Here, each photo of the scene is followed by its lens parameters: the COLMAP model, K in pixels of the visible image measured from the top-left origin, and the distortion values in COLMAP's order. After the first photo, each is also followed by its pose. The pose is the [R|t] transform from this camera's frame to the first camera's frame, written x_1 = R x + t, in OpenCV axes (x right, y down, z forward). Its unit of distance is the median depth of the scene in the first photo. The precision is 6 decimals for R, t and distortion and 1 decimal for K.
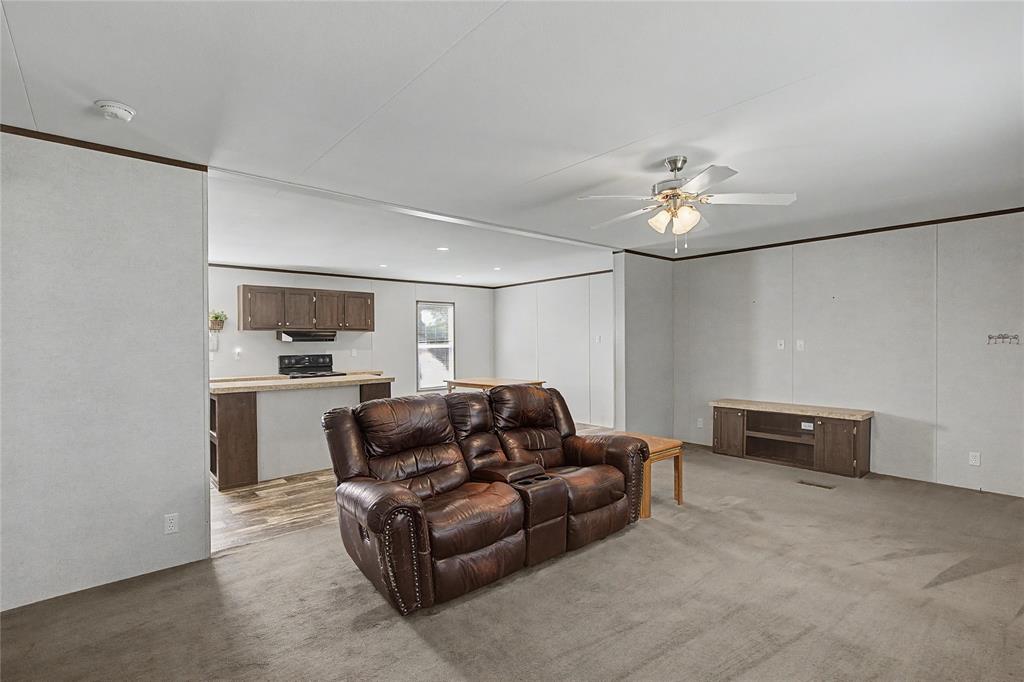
lens RADIAL K [[483.6, 0, 514.0], [0, 483.6, 348.6], [0, 0, 1]] dist [-0.009615, 0.001717]
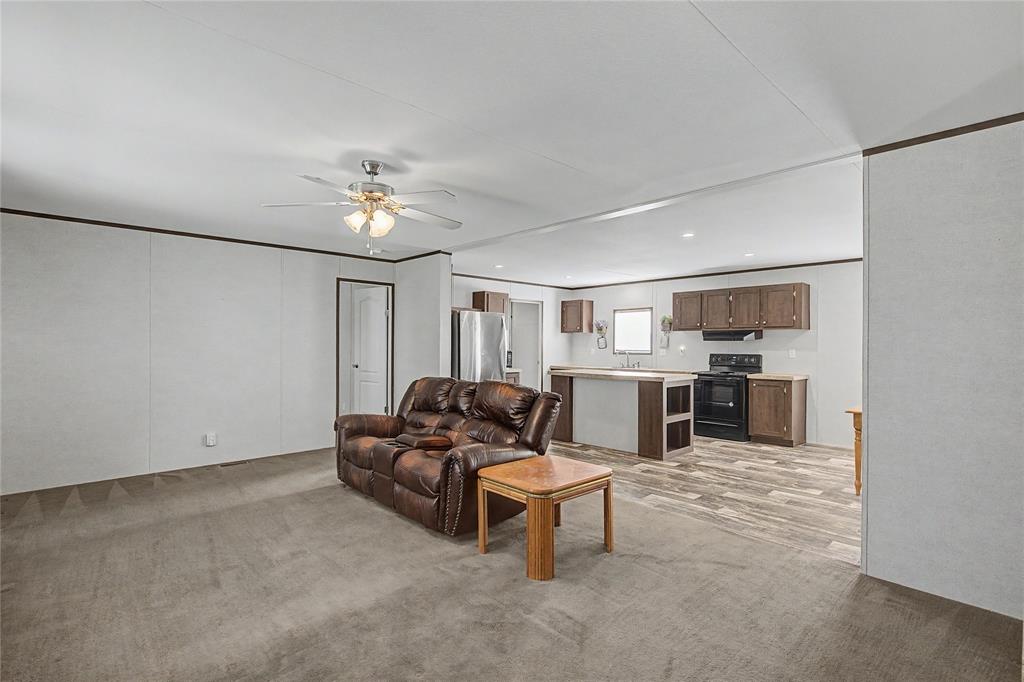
lens RADIAL K [[483.6, 0, 515.1], [0, 483.6, 331.9], [0, 0, 1]] dist [-0.009615, 0.001717]
pose [[0.045347, -0.016353, -0.998837, 0.546540], [-0.018862, 0.999674, -0.017223, -0.006906], [0.998793, 0.019621, 0.045024, 0.500579]]
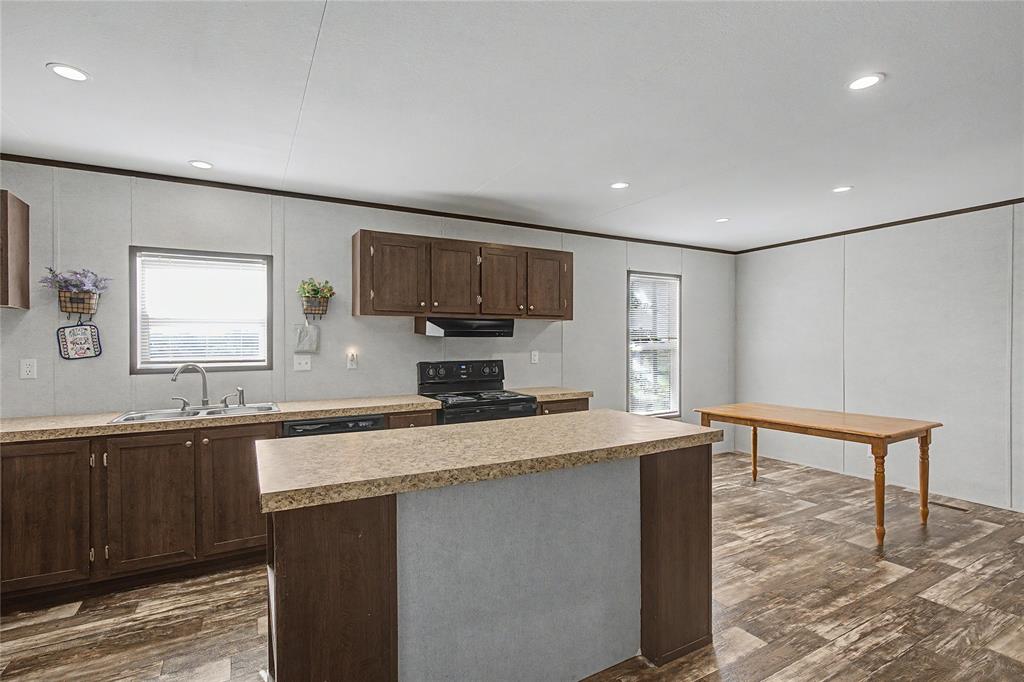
lens RADIAL K [[483.6, 0, 508.6], [0, 483.6, 358.5], [0, 0, 1]] dist [-0.009615, 0.001717]
pose [[0.977359, 0.013189, -0.211175, -0.257252], [-0.009033, 0.999746, 0.020633, -0.001619], [0.211393, -0.018258, 0.977231, 0.456183]]
